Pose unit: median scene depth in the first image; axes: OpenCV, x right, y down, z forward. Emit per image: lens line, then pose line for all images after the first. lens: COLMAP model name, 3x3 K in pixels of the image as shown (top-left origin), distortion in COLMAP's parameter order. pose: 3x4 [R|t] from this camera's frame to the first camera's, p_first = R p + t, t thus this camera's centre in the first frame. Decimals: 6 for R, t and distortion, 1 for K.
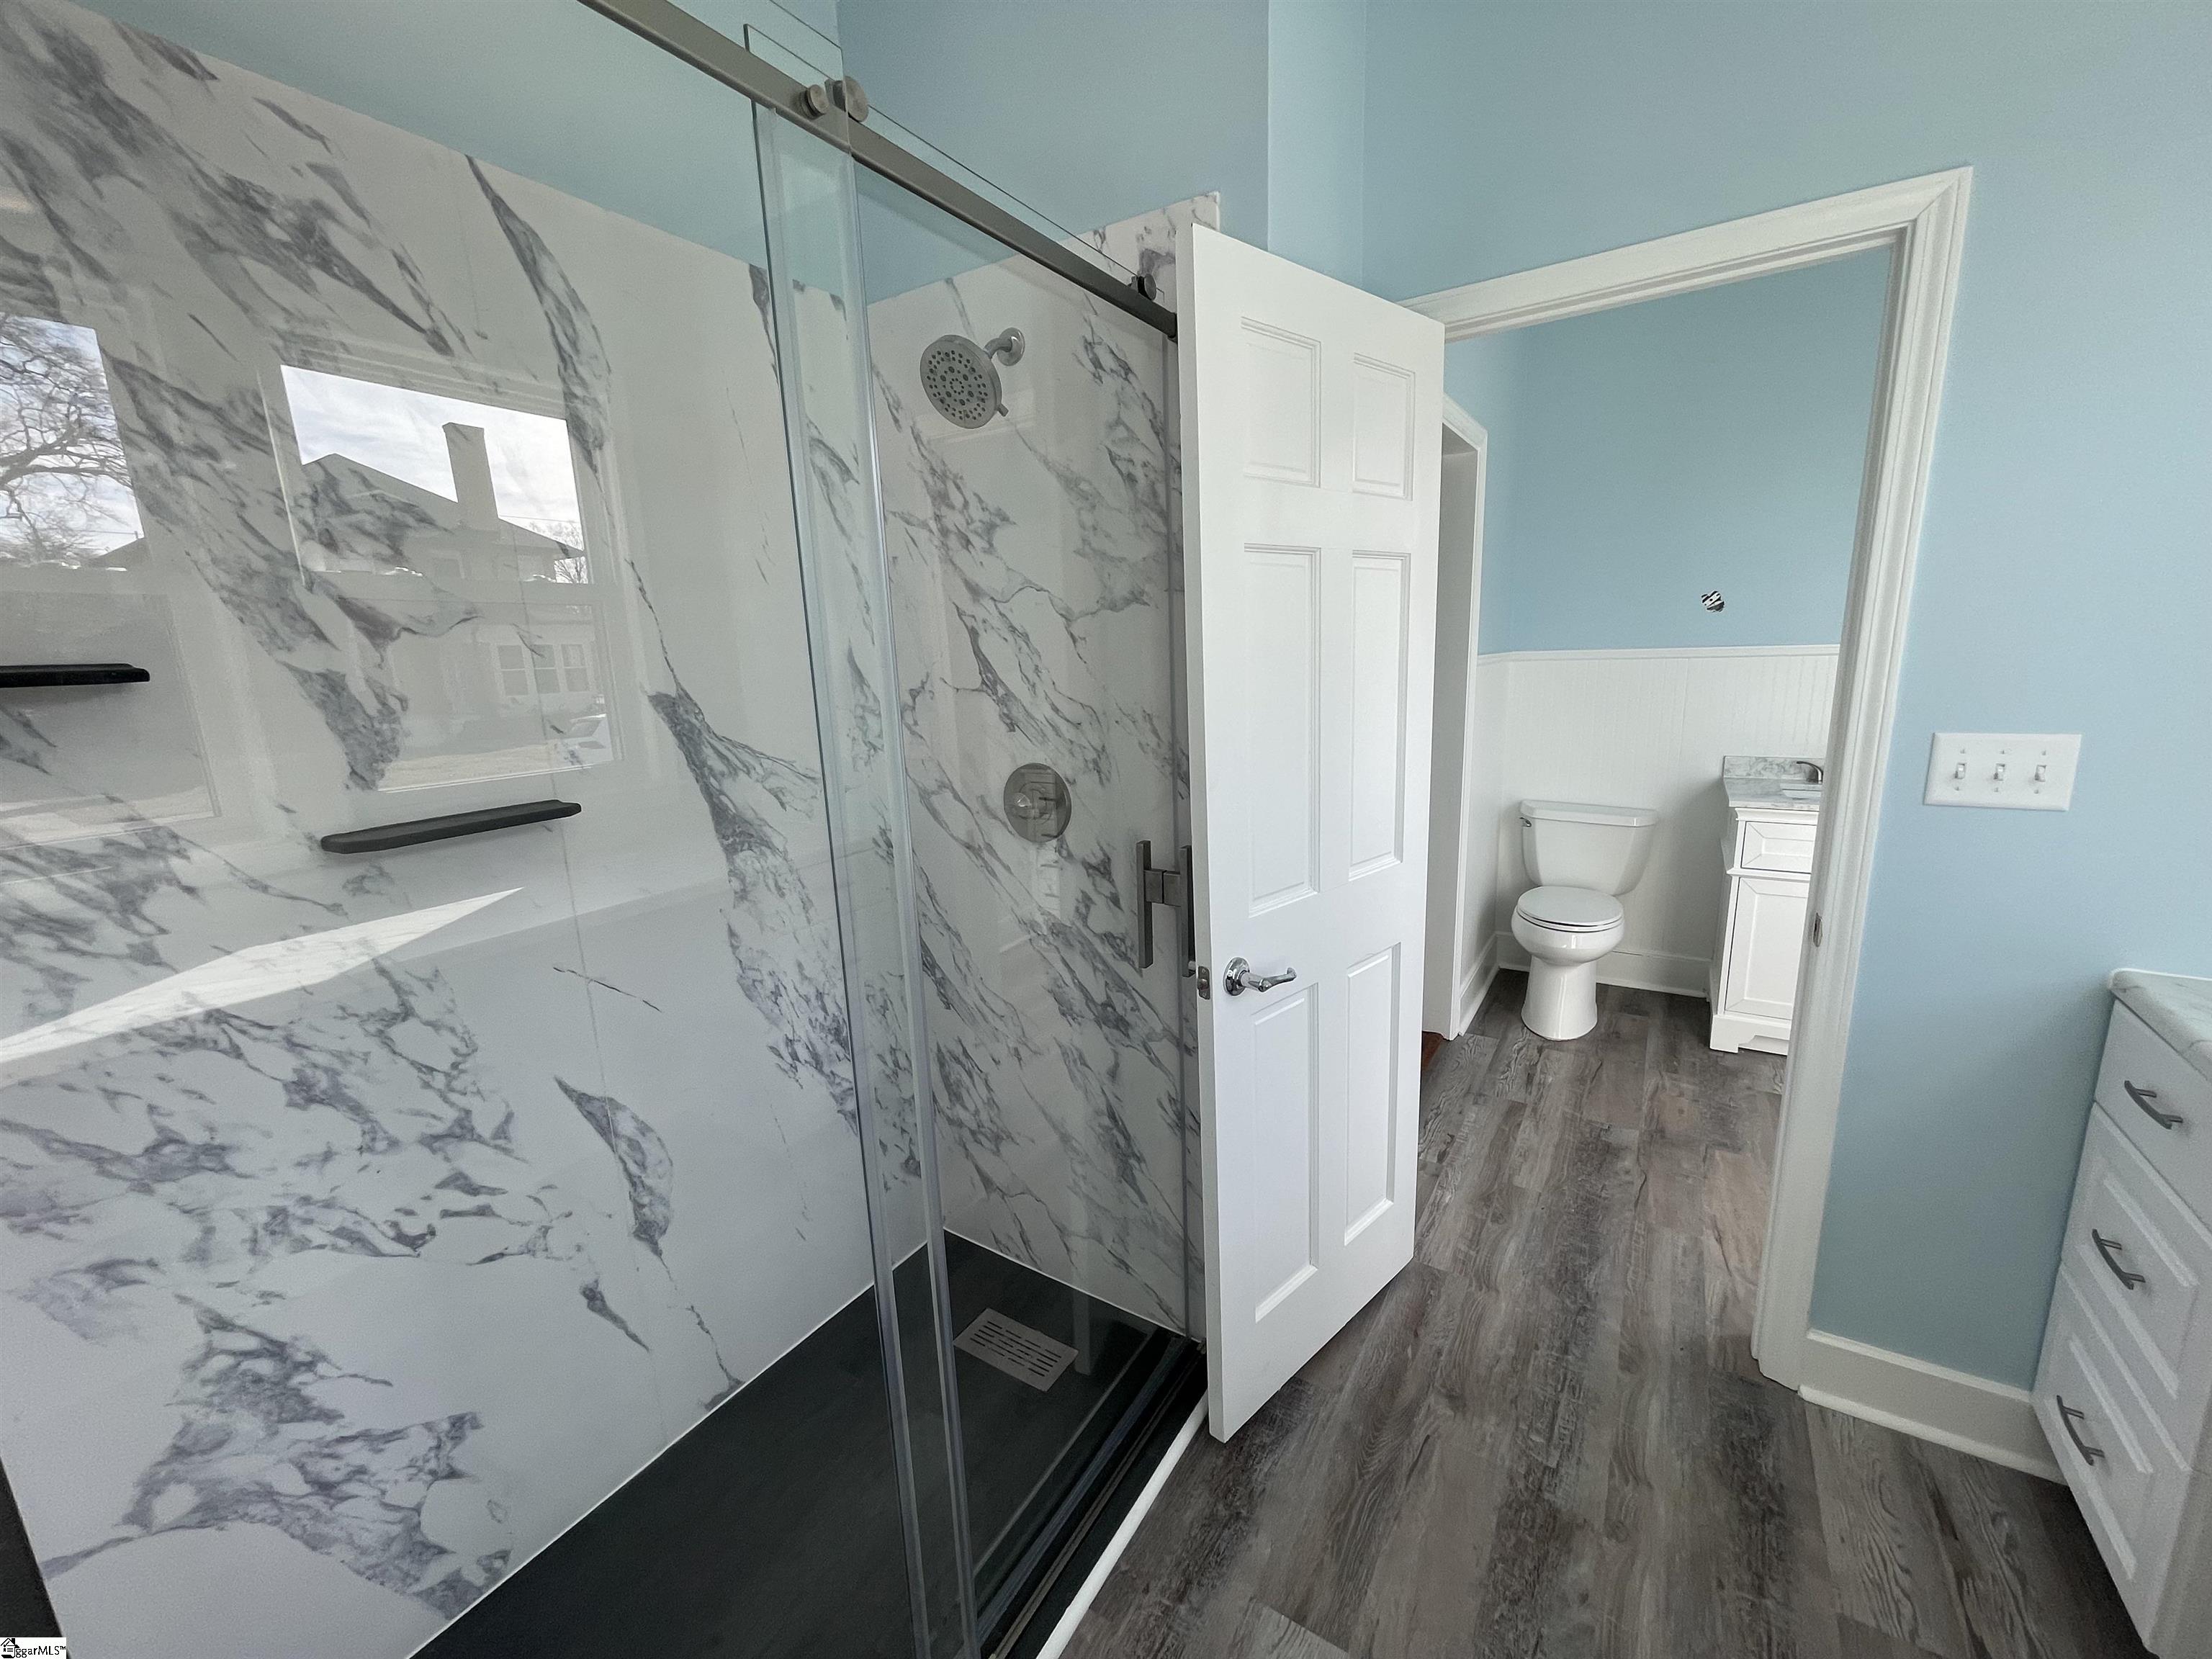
lens RADIAL K [[892.4, 0, 1096.1], [0, 892.4, 821.7], [0, 0, 1]] dist [0.001255, -0.002068]
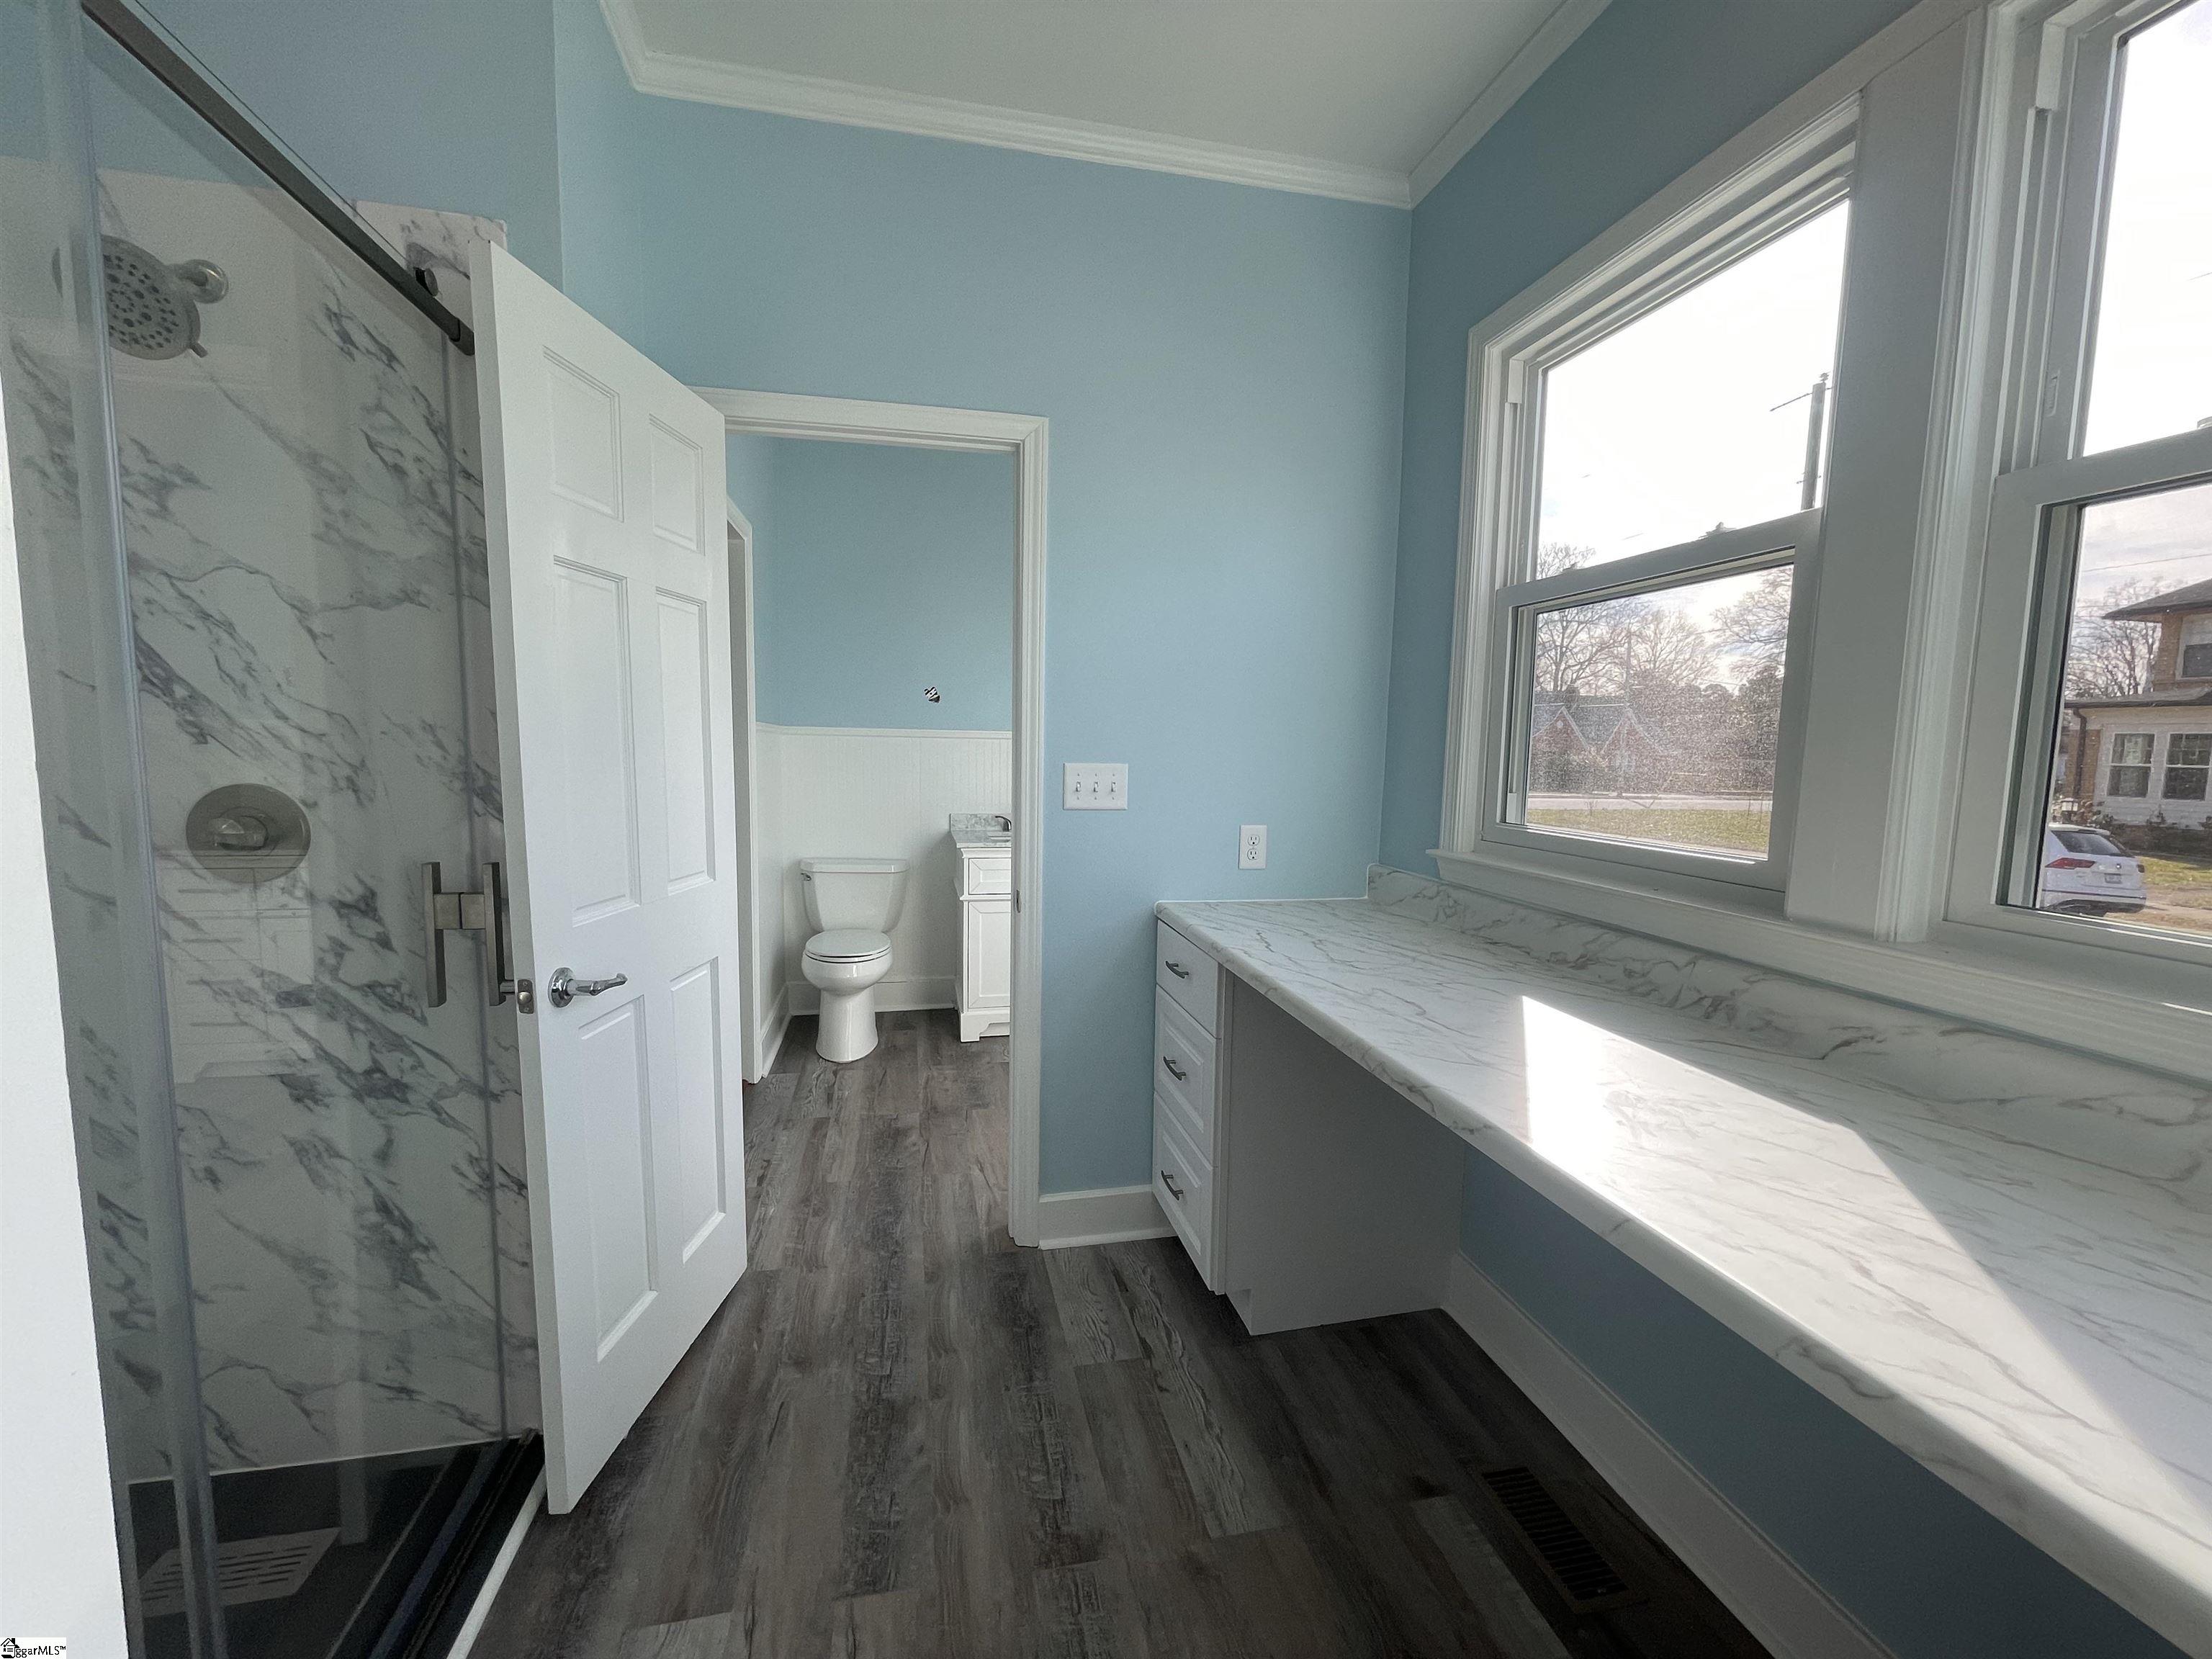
lens RADIAL K [[892.4, 0, 1121.9], [0, 892.4, 823.6], [0, 0, 1]] dist [0.001255, -0.002068]
pose [[0.690515, -0.022704, 0.722961, -0.123669], [0.101109, 0.992724, -0.065397, 0.120665], [-0.716216, 0.118256, 0.687786, -0.136829]]
